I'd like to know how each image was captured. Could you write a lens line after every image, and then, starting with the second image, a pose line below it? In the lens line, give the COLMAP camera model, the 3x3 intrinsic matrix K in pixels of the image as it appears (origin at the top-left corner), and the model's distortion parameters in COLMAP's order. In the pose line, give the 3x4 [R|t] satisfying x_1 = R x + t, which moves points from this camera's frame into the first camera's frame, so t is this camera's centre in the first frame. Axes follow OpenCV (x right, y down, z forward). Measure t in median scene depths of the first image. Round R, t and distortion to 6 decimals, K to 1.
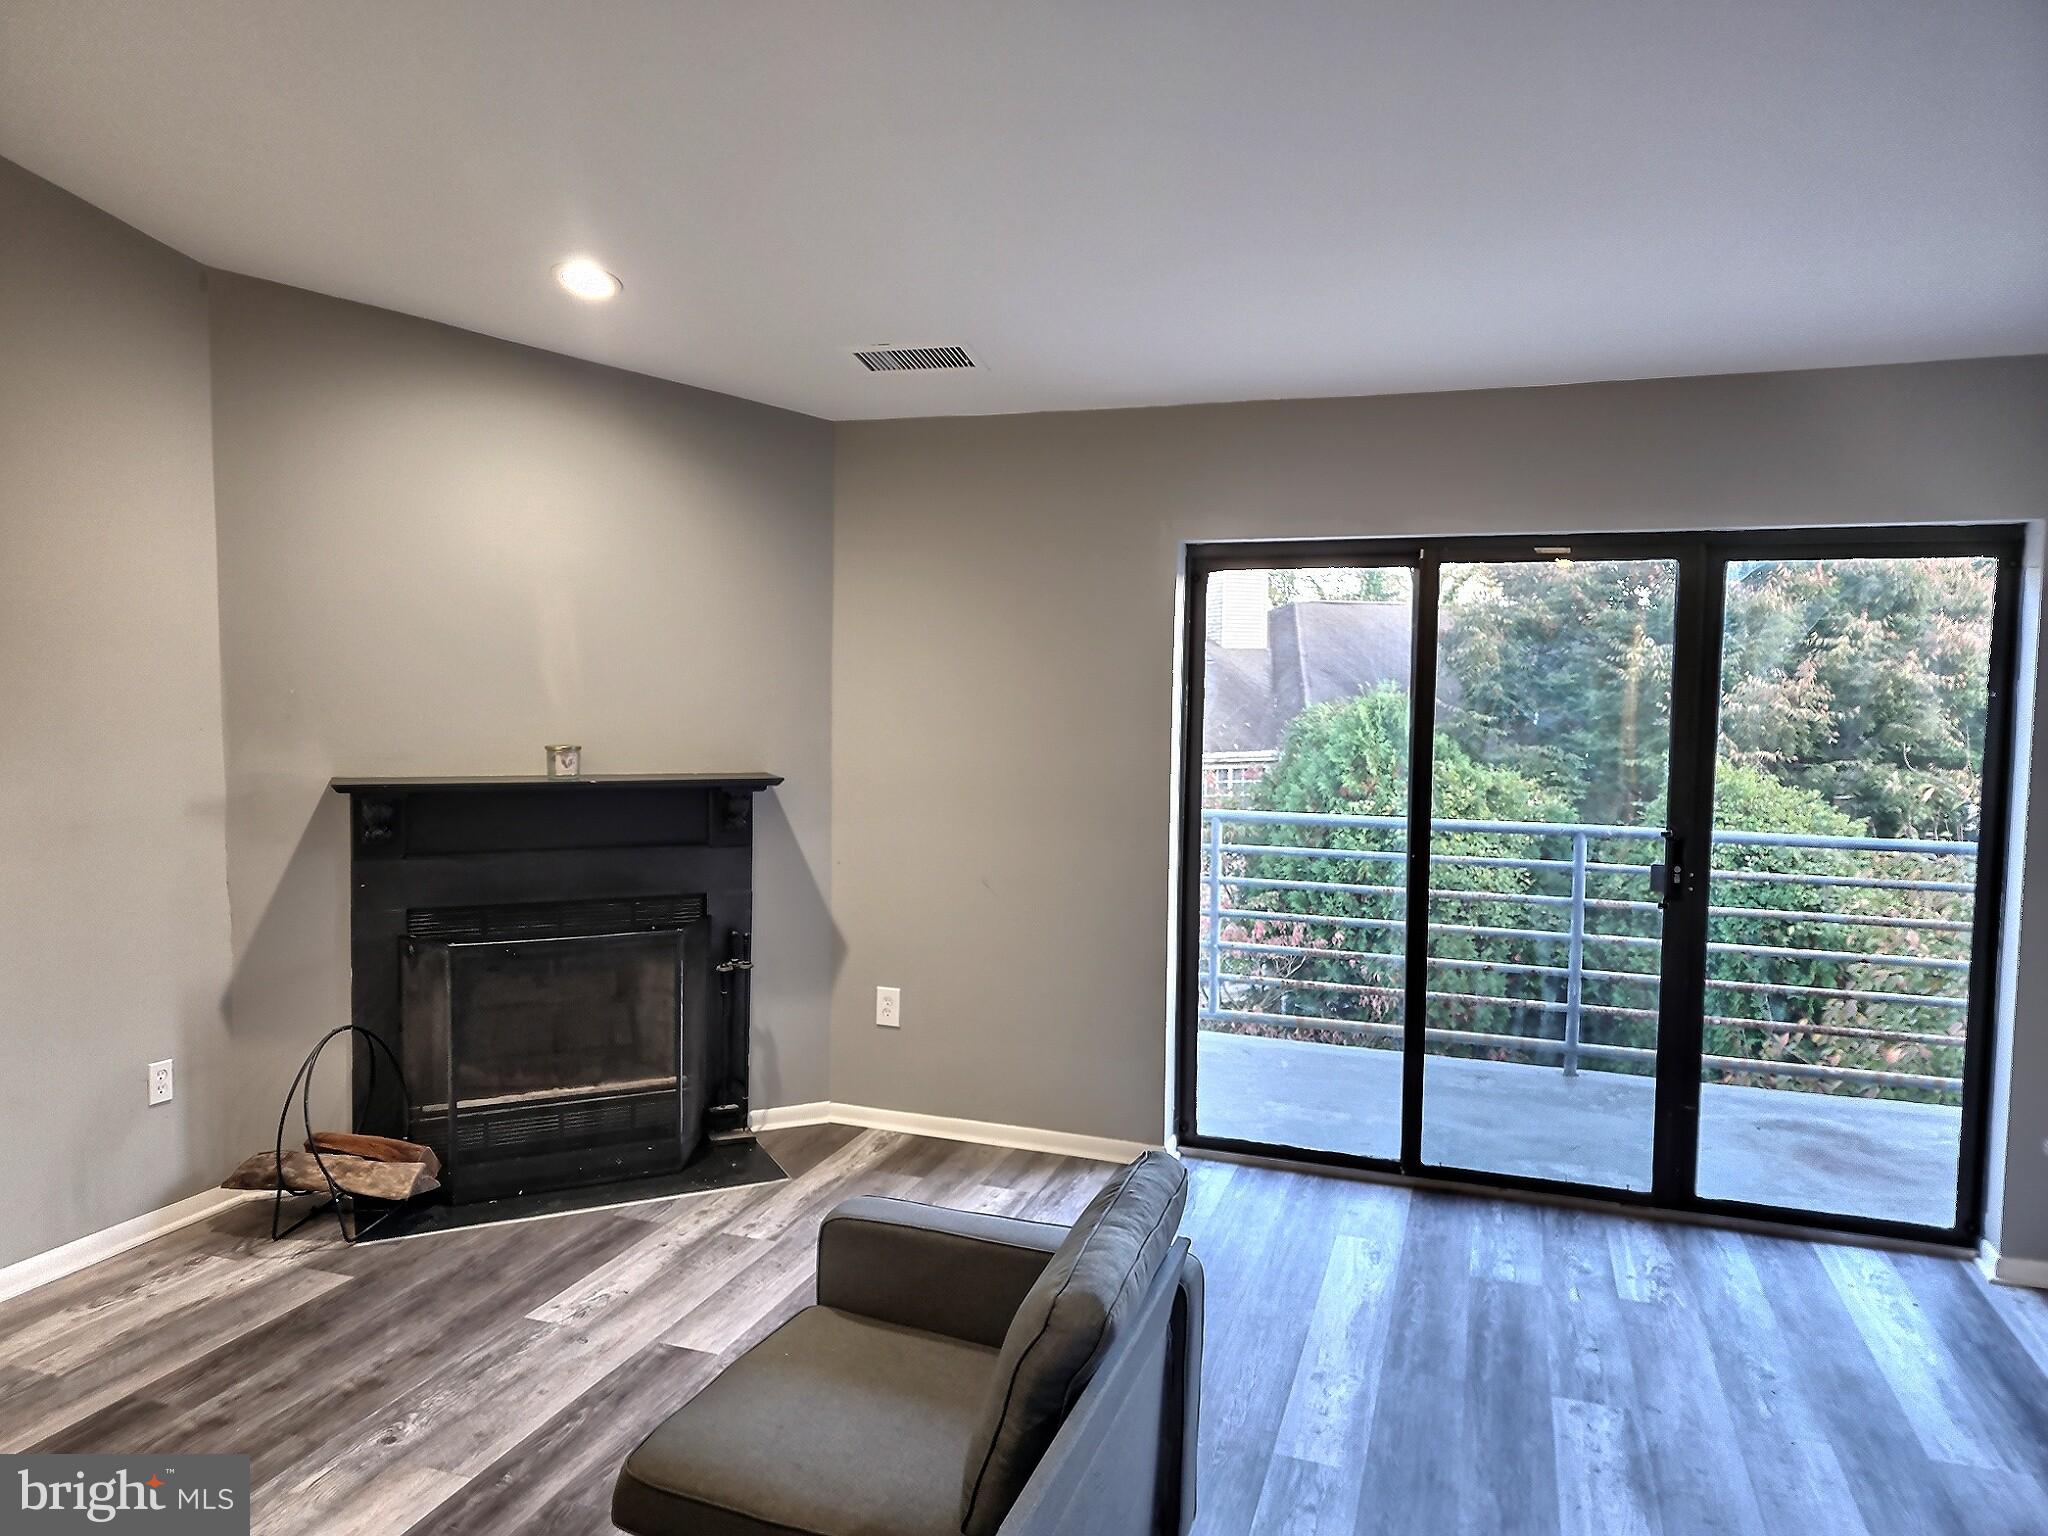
lens RADIAL K [[1386.4, 0, 1011.9], [0, 1386.4, 770.5], [0, 0, 1]] dist [0.076250, -0.067067]
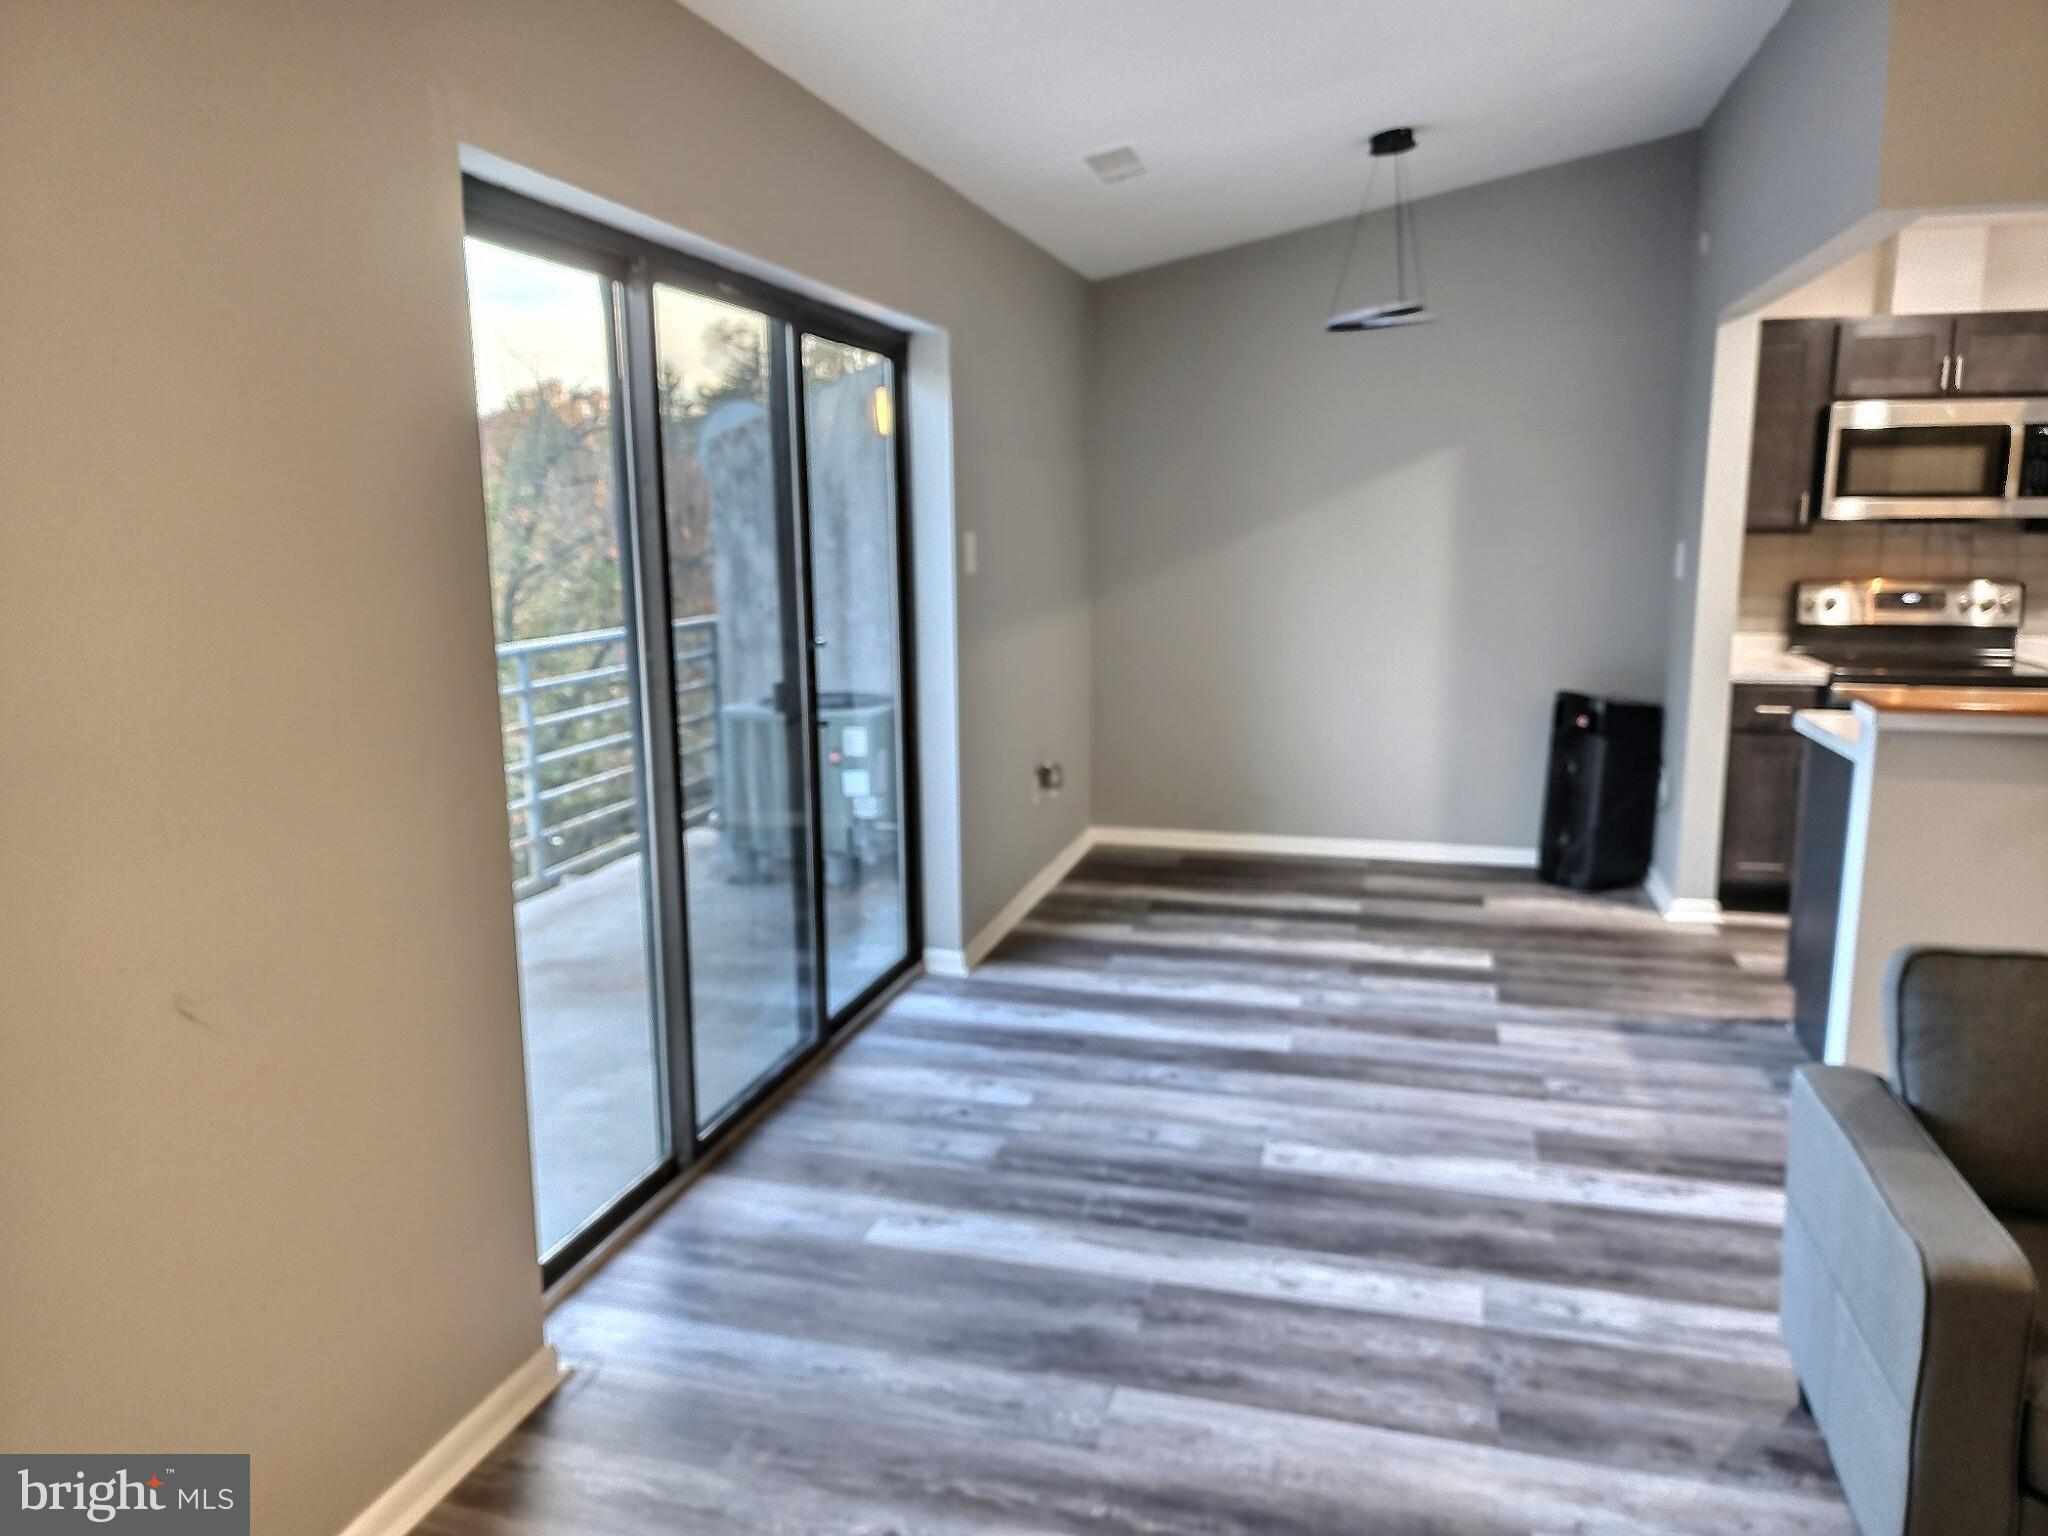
lens RADIAL K [[1408.1, 0, 1024.0], [0, 1408.1, 768.0], [0, 0, 1]] dist [0.008422, -0.004645]
pose [[-0.064995, -0.187964, 0.980023, -0.428897], [0.066827, 0.979075, 0.192214, -0.038854], [-0.995645, 0.077985, -0.051074, 0.921050]]
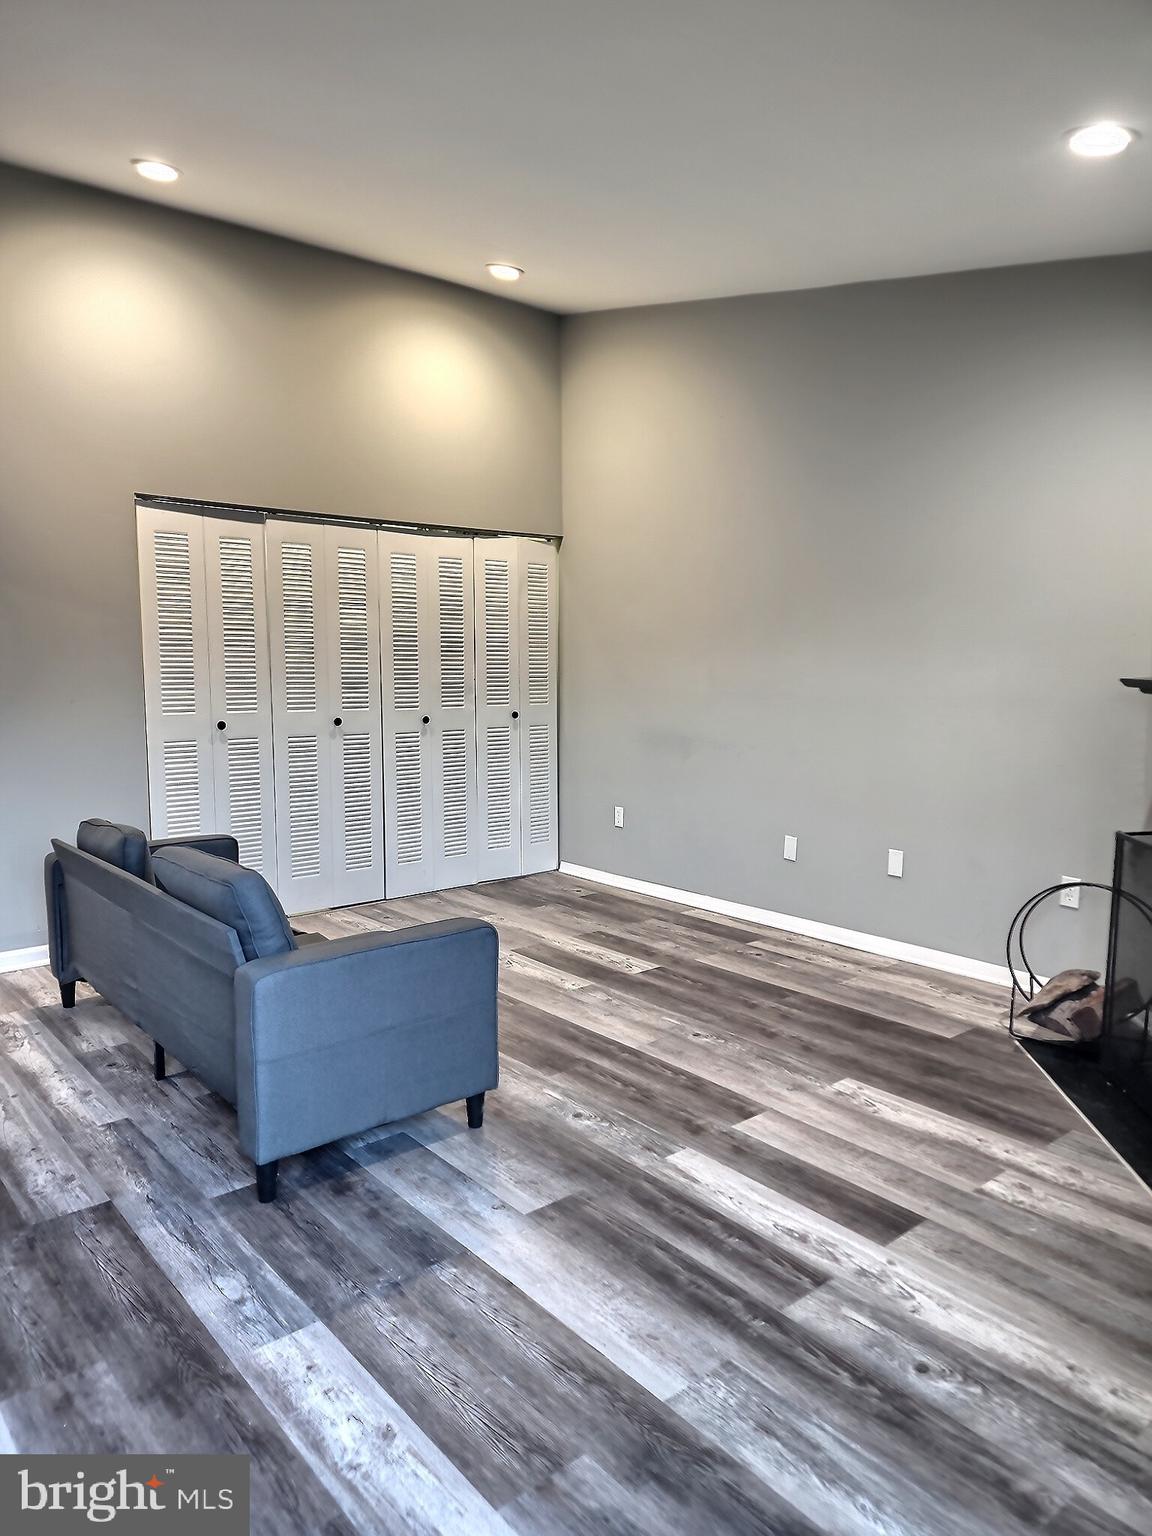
lens RADIAL K [[1028.9, 0, 581.9], [0, 1028.9, 766.7], [0, 0, 1]] dist [0.101493, -0.097986]
pose [[-0.512913, 0.075116, -0.855148, 0.484988], [-0.059470, 0.990662, 0.122689, 0.001512], [0.856378, 0.113784, -0.503656, 1.041896]]
